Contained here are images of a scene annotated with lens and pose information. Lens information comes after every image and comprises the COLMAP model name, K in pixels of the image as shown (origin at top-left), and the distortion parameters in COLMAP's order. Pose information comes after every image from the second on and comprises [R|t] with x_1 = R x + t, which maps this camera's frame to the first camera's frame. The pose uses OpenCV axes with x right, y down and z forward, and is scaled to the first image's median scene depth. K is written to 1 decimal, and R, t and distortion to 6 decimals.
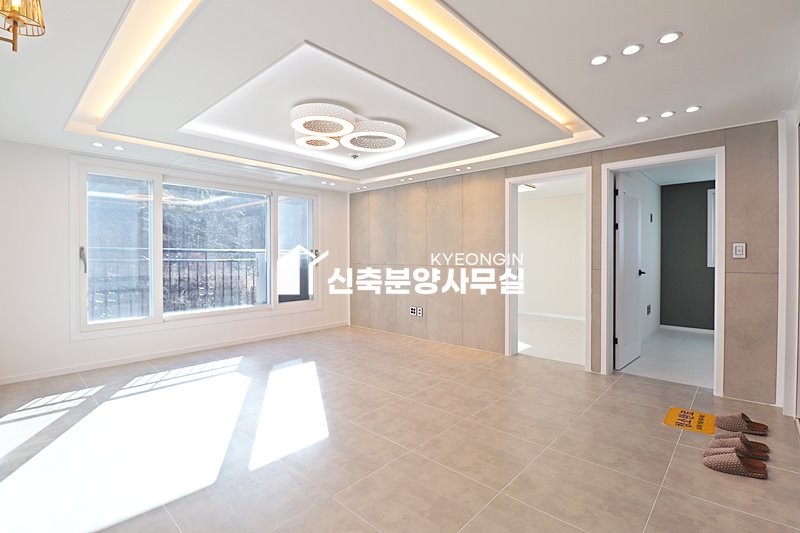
lens RADIAL K [[369.1, 0, 401.2], [0, 369.1, 259.5], [0, 0, 1]] dist [0.001564, -0.013155]
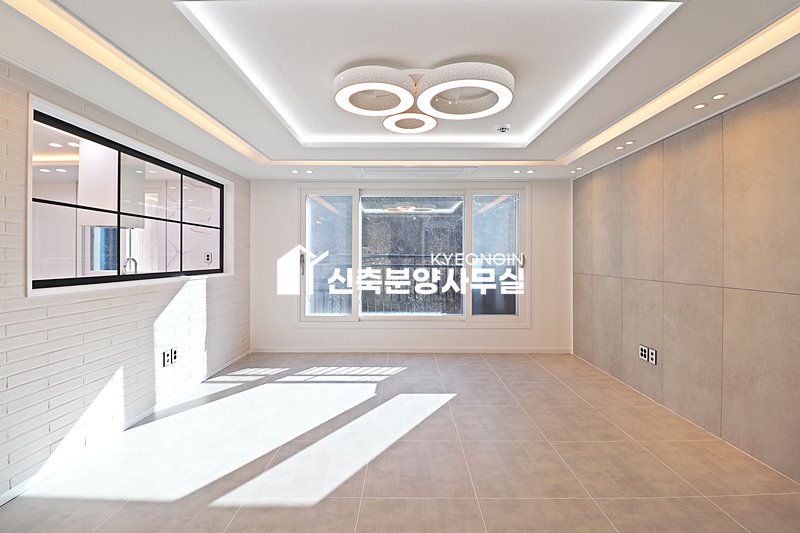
lens RADIAL K [[369.1, 0, 401.2], [0, 369.1, 259.5], [0, 0, 1]] dist [0.001564, -0.013155]
pose [[0.678765, 0.008089, -0.734311, 0.292344], [-0.012757, 0.999918, -0.000778, -0.018774], [0.734244, 0.009896, 0.678813, 0.378422]]
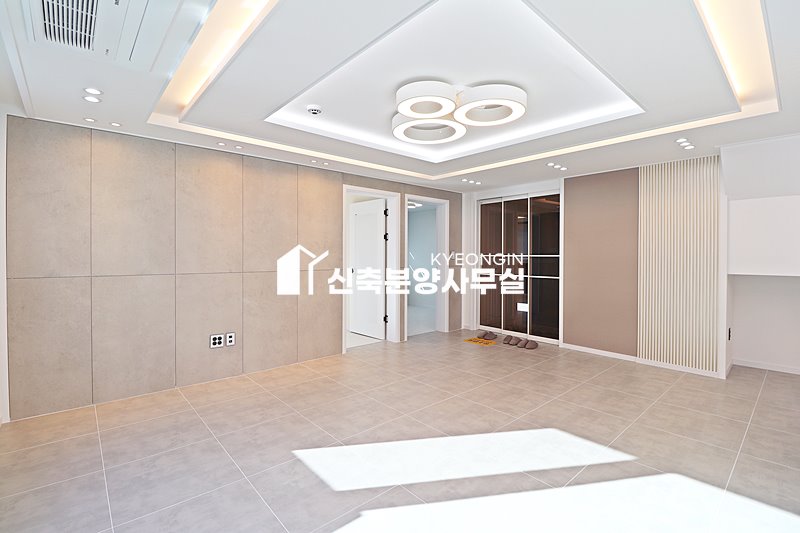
lens RADIAL K [[369.1, 0, 401.2], [0, 369.1, 259.5], [0, 0, 1]] dist [0.001564, -0.013155]
pose [[0.082410, -0.007898, 0.996567, -0.812088], [0.011386, 0.999911, 0.006983, -0.013960], [-0.996533, 0.010771, 0.082493, 0.834113]]
